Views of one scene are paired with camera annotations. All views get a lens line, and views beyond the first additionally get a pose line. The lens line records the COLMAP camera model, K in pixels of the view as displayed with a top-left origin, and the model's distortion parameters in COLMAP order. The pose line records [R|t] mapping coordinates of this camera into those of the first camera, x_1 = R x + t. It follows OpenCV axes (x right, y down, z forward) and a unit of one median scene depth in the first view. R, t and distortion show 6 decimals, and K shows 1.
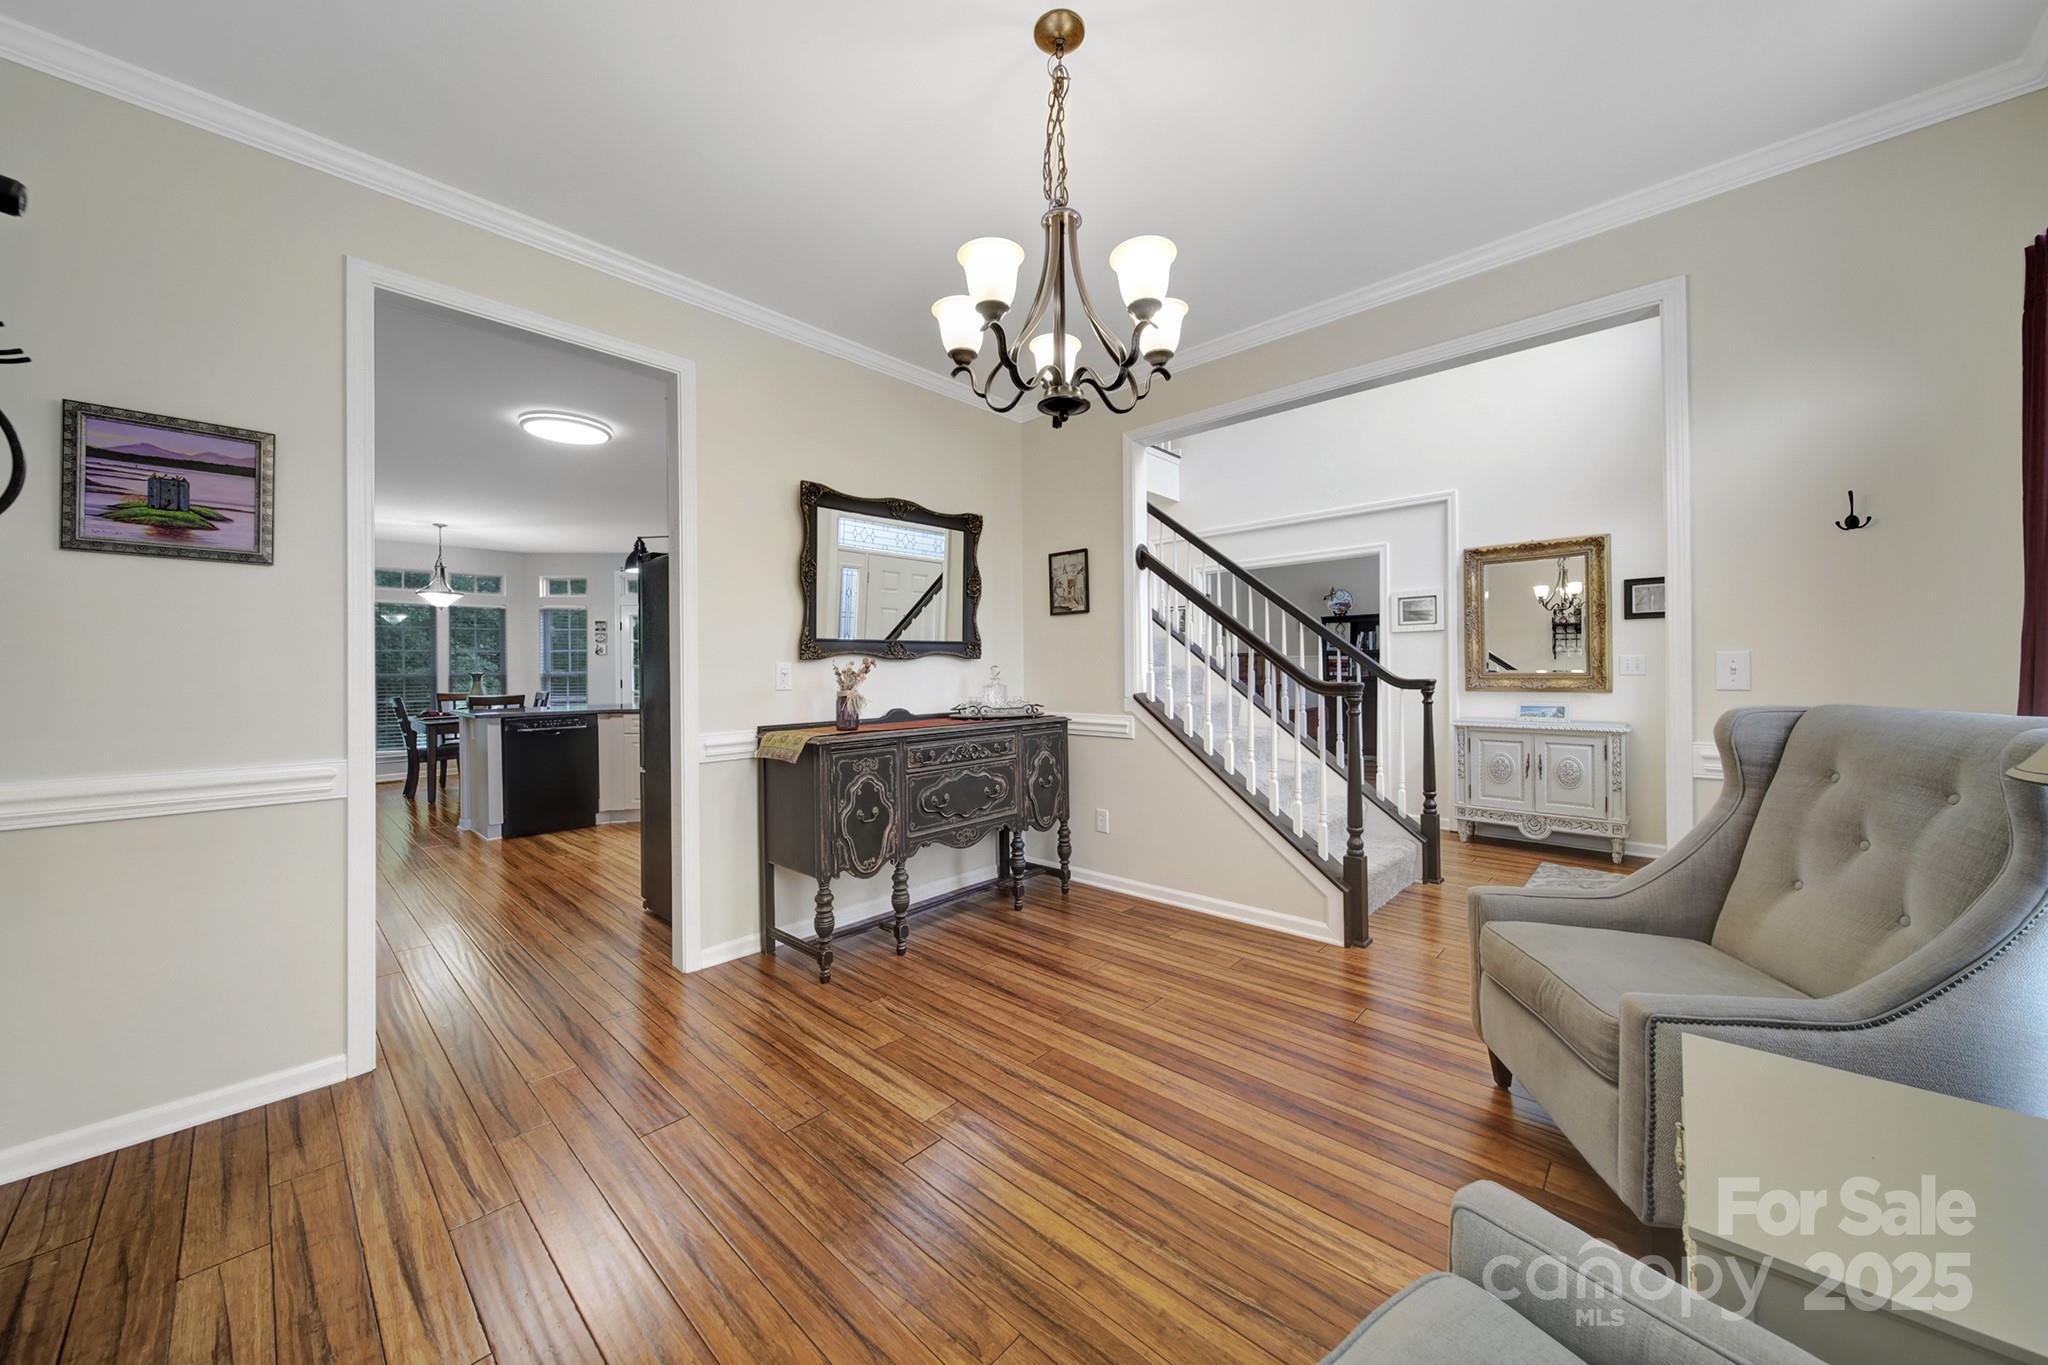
lens RADIAL K [[726.1, 0, 1025.0], [0, 726.1, 669.7], [0, 0, 1]] dist [-0.000817, -0.000026]
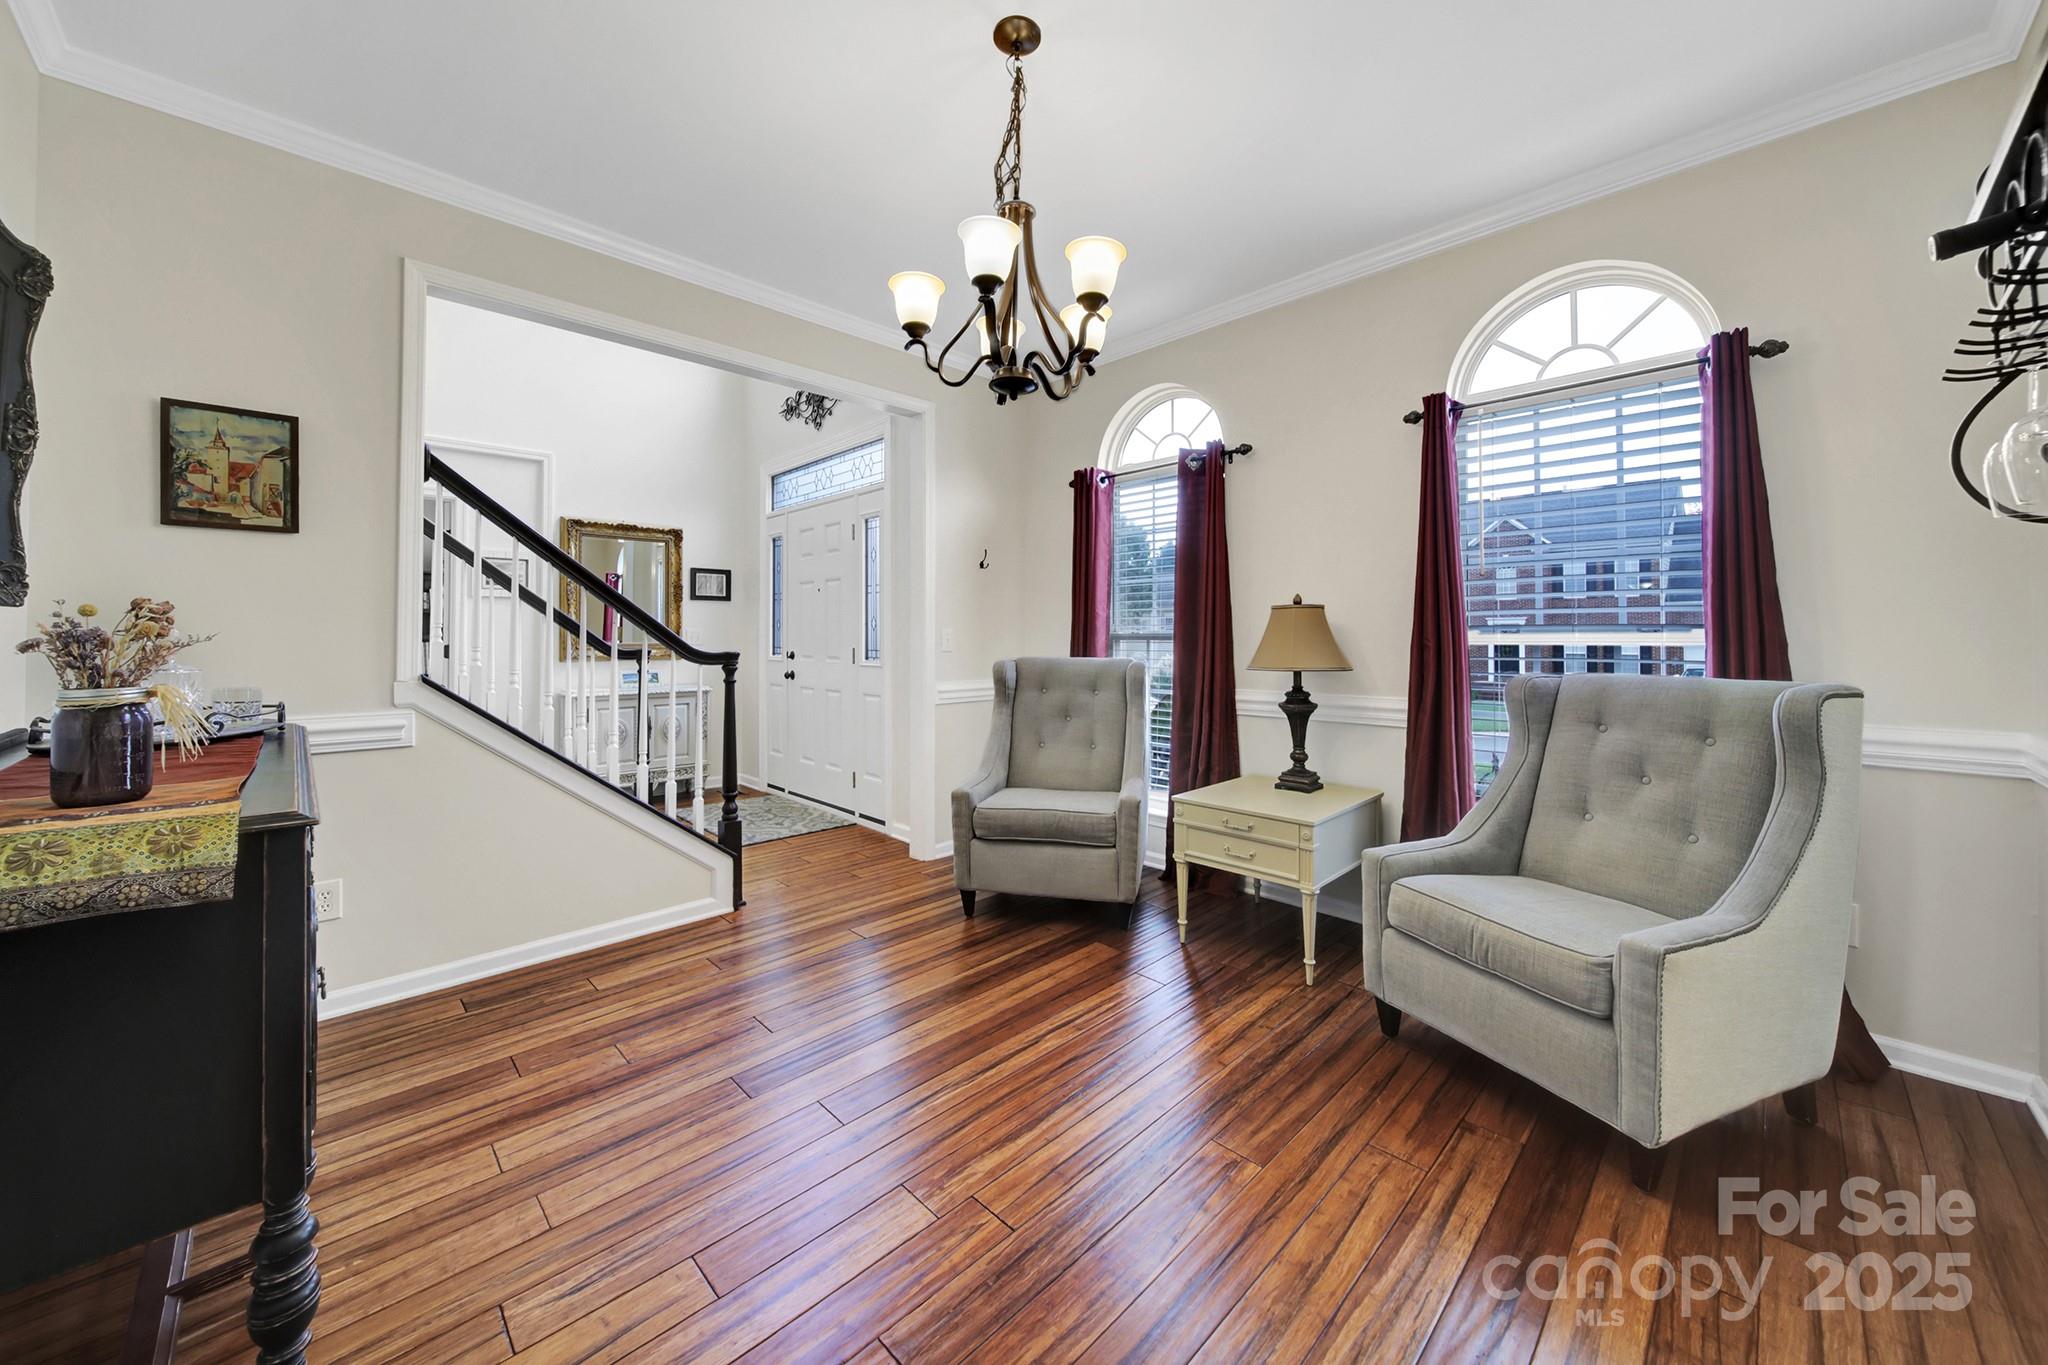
lens RADIAL K [[741.4, 0, 1025.2], [0, 741.4, 635.0], [0, 0, 1]] dist [-0.000305, -0.000020]
pose [[0.042319, 0.012220, 0.999029, -0.576386], [-0.000301, 0.999925, -0.012218, 0.007124], [-0.999104, 0.000217, 0.042320, 0.537709]]
